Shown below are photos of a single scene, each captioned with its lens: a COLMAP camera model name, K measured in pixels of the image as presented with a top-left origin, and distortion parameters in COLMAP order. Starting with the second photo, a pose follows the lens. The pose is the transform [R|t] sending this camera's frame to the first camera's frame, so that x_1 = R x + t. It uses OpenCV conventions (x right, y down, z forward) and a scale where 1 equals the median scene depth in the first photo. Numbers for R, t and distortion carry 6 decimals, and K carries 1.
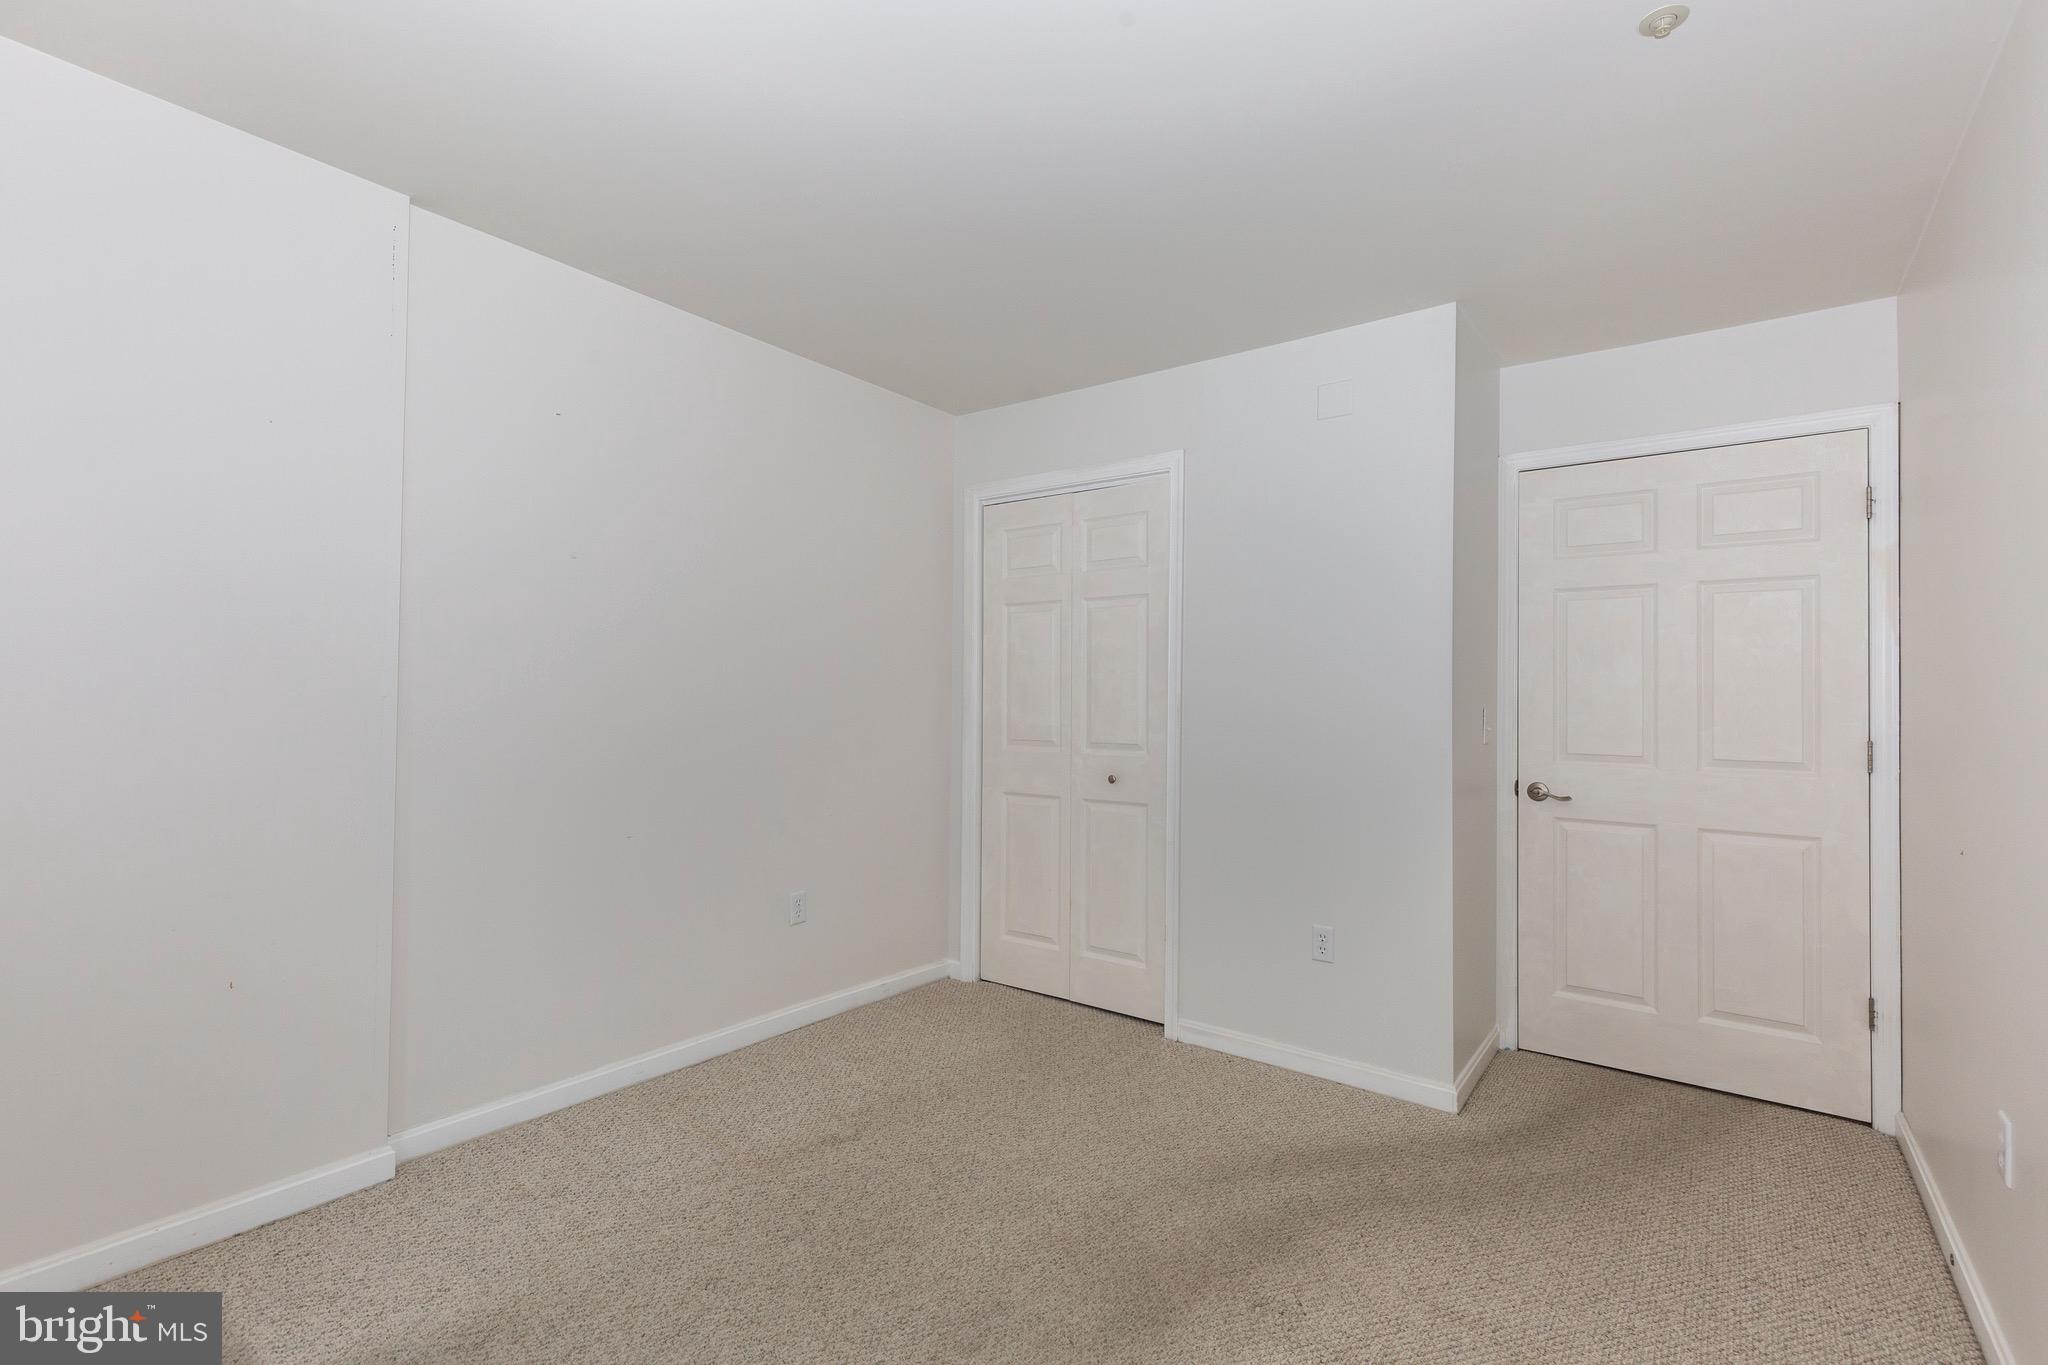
lens RADIAL K [[928.2, 0, 1038.1], [0, 928.2, 699.1], [0, 0, 1]] dist [-0.002476, -0.000699]
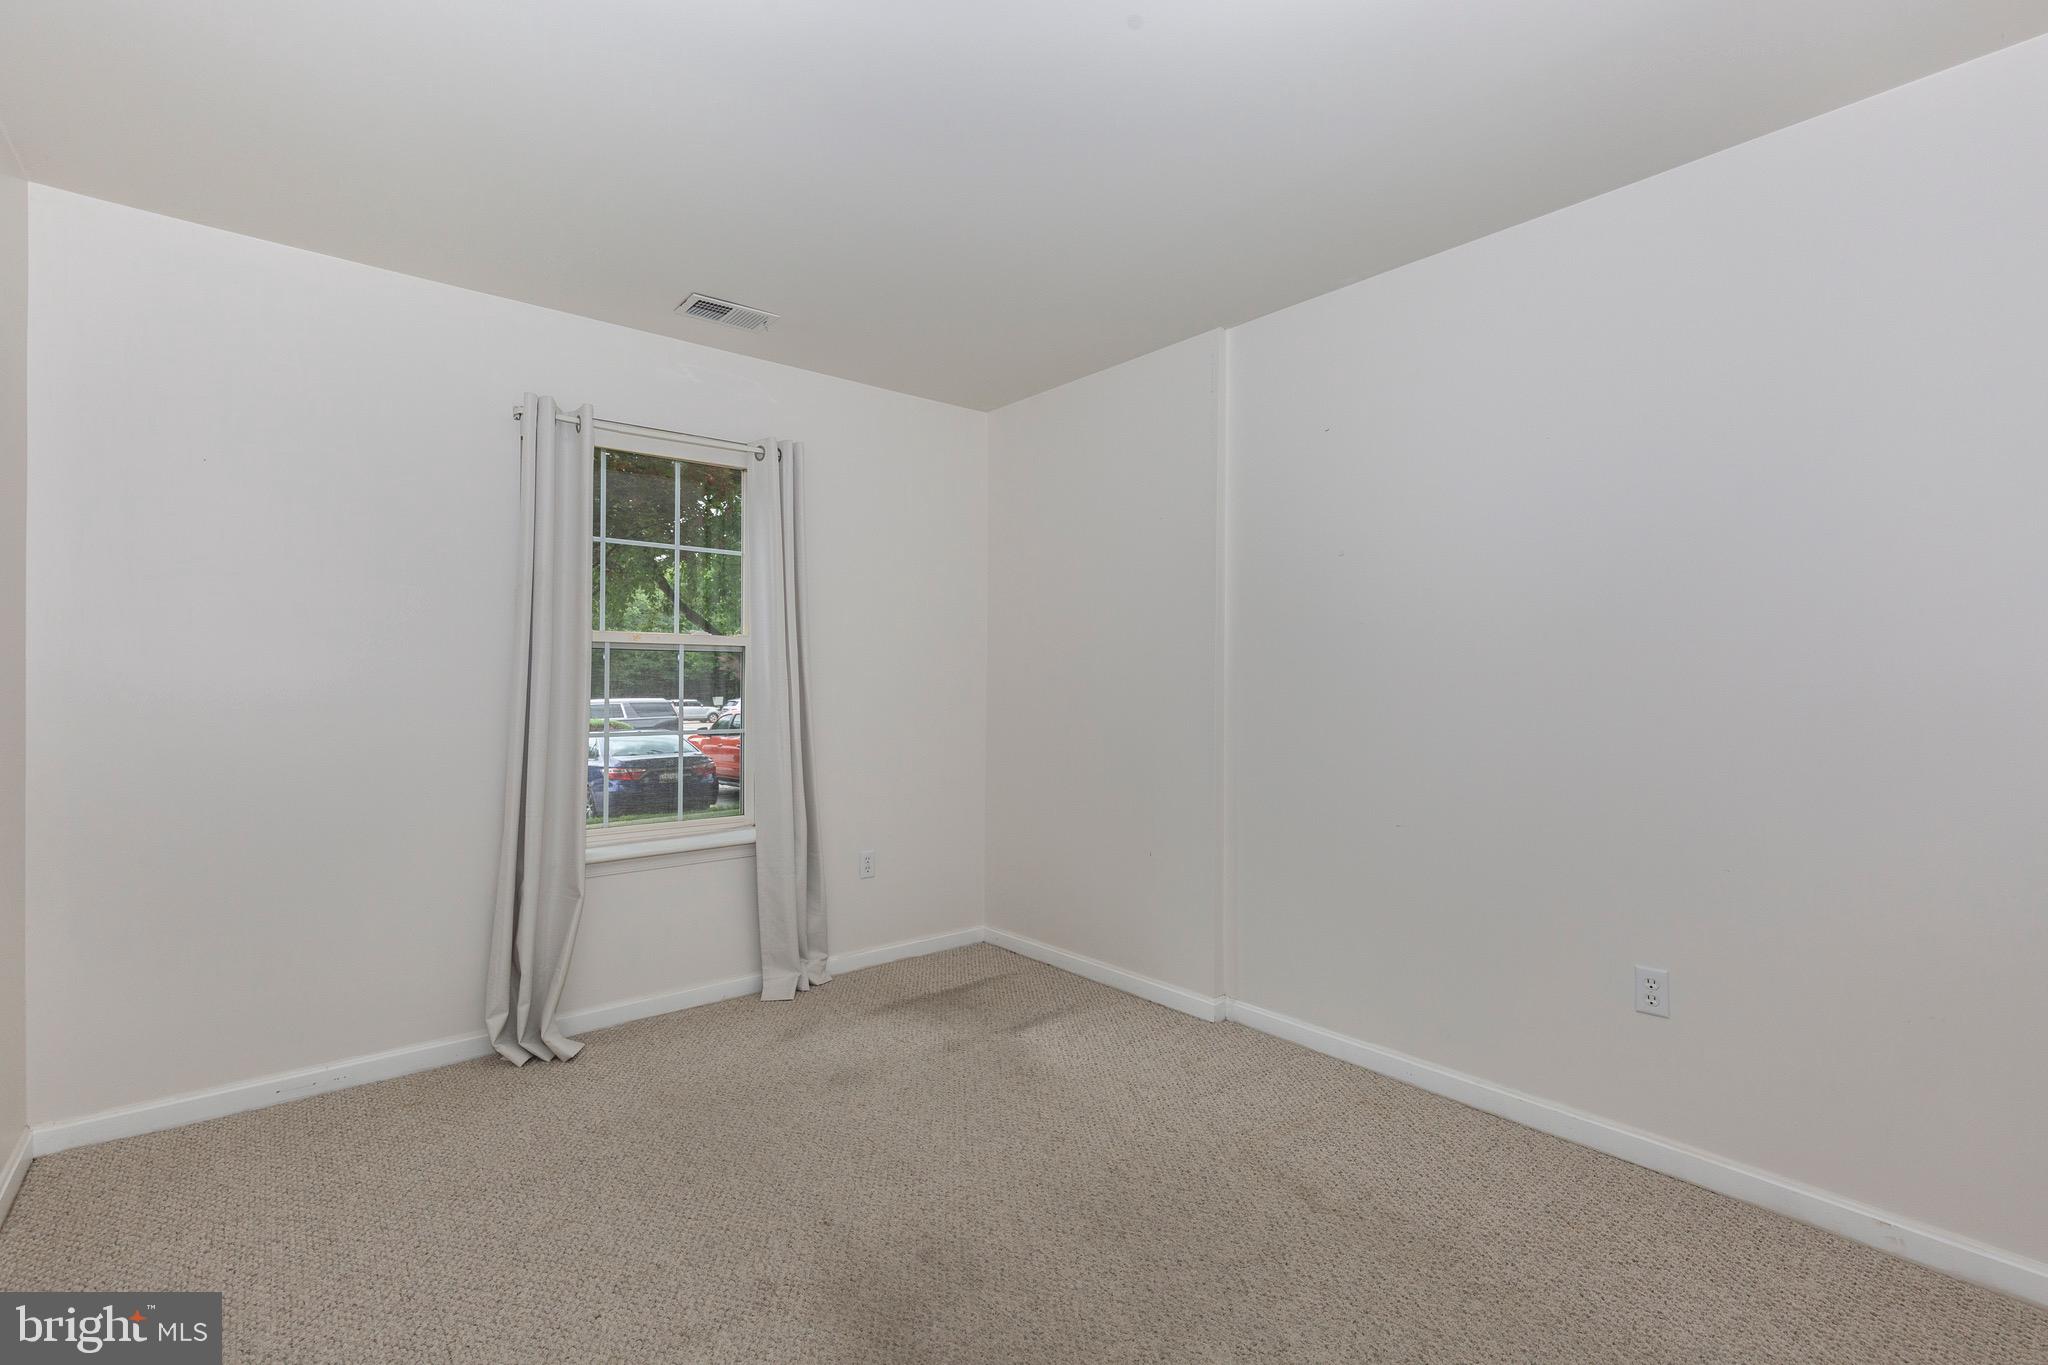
lens RADIAL K [[928.2, 0, 1038.1], [0, 928.2, 699.1], [0, 0, 1]] dist [-0.002476, -0.000699]
pose [[-0.233127, 0.002022, -0.972444, 0.628811], [-0.007797, 0.999962, 0.003948, 0.010424], [0.972415, 0.008503, -0.233102, 0.880119]]
